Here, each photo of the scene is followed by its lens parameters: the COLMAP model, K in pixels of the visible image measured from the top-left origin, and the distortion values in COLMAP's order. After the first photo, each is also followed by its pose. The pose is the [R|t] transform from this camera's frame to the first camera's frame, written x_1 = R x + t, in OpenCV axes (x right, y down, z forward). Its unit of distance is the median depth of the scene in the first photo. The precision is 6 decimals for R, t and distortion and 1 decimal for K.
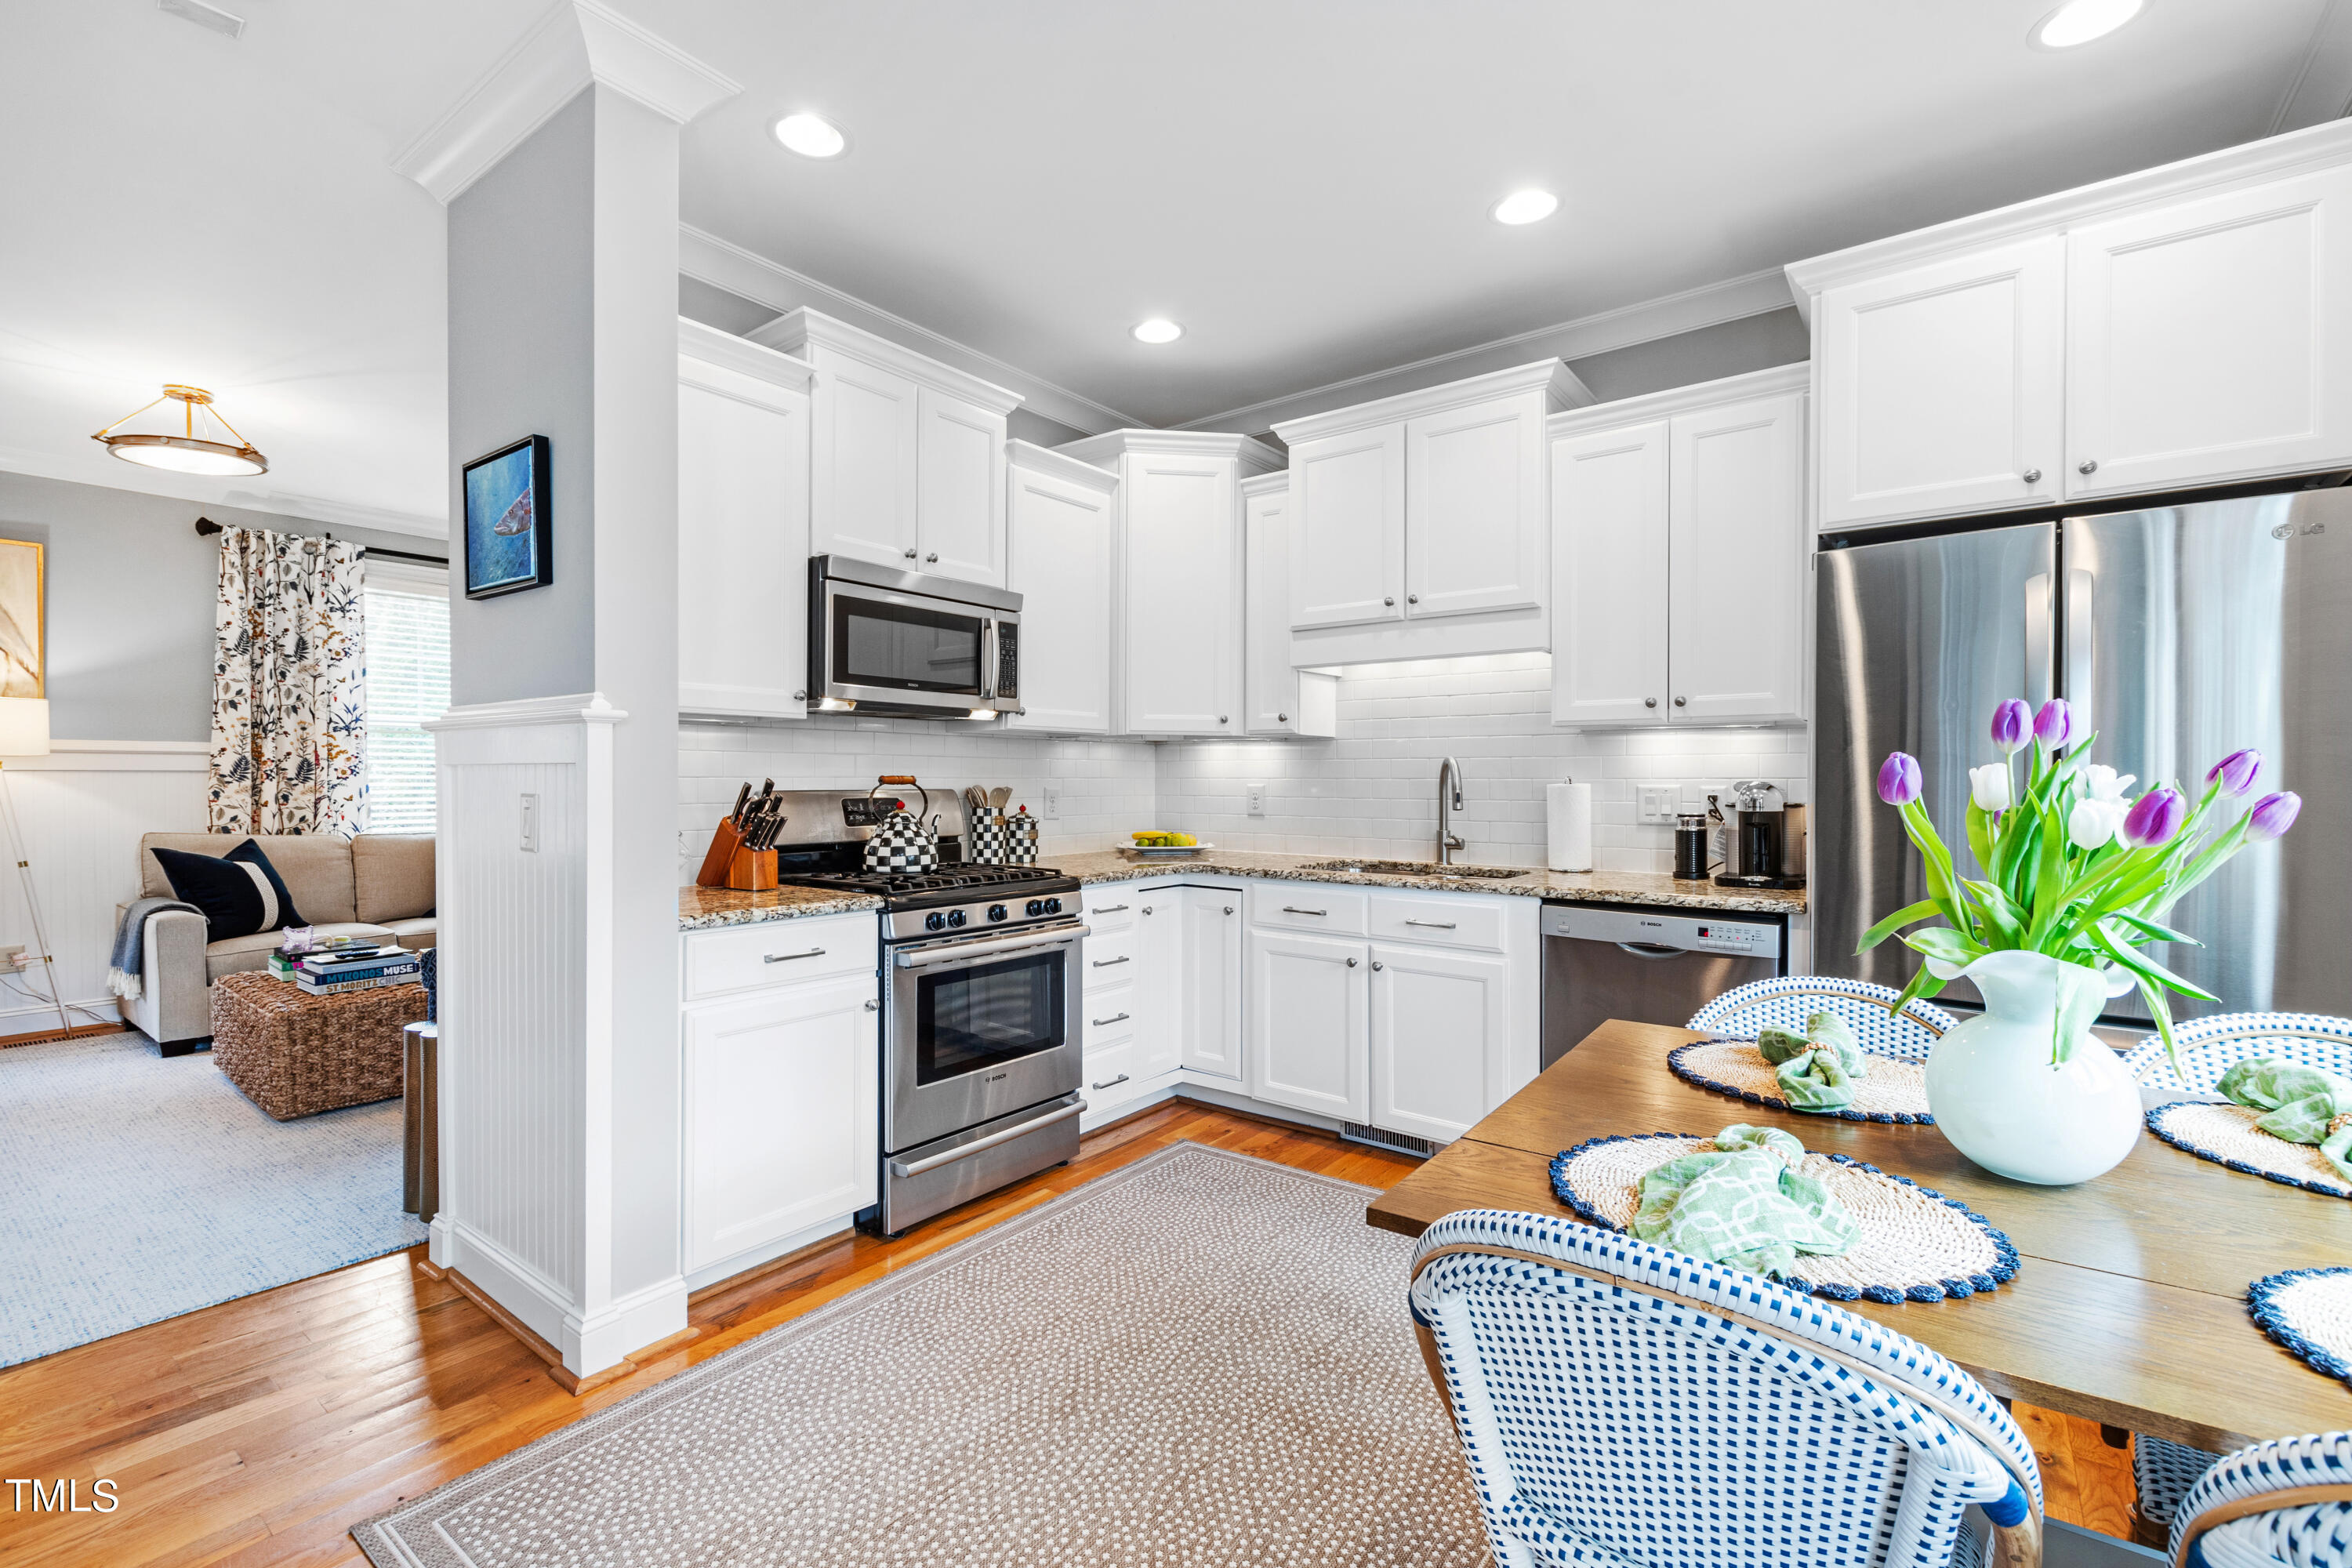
lens RADIAL K [[1021.6, 0, 1178.0], [0, 1021.6, 780.3], [0, 0, 1]] dist [0.003306, -0.001509]
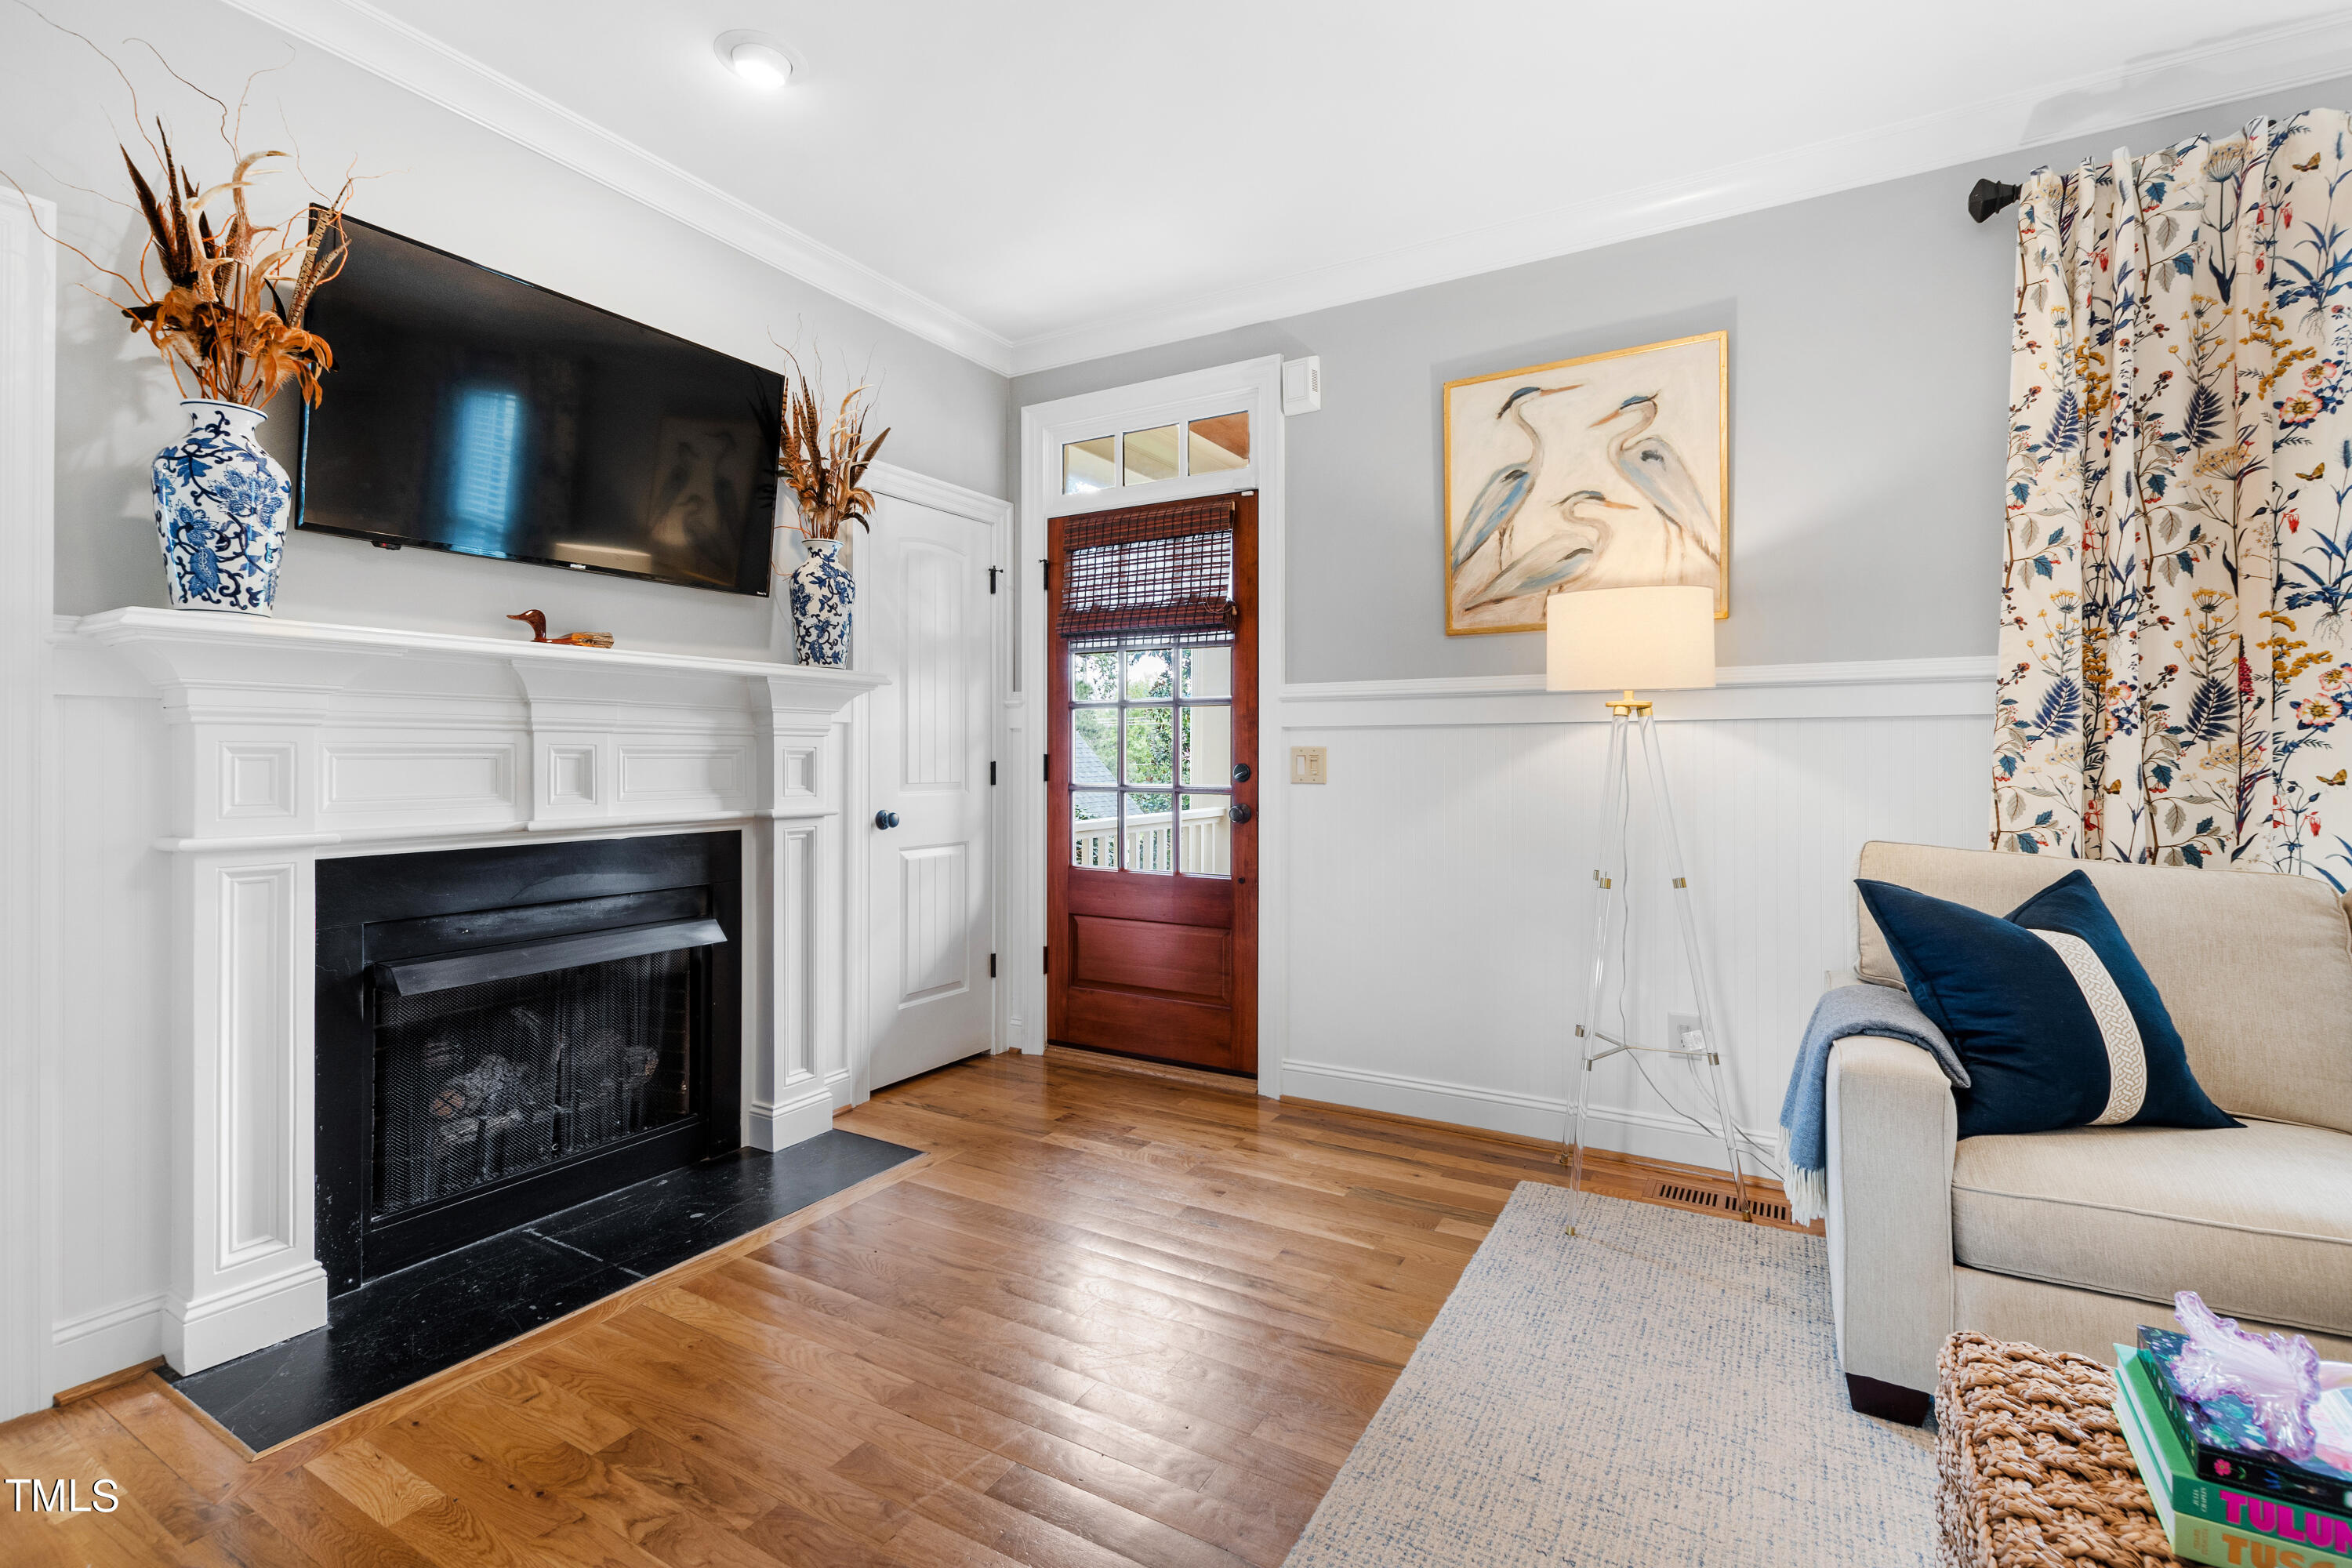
lens RADIAL K [[1021.6, 0, 1194.0], [0, 1021.6, 767.9], [0, 0, 1]] dist [0.003306, -0.001509]
pose [[0.101136, -0.003624, -0.994866, -0.500517], [-0.003574, 0.999986, -0.004006, 0.017829], [0.994866, 0.003961, 0.101121, 0.568509]]
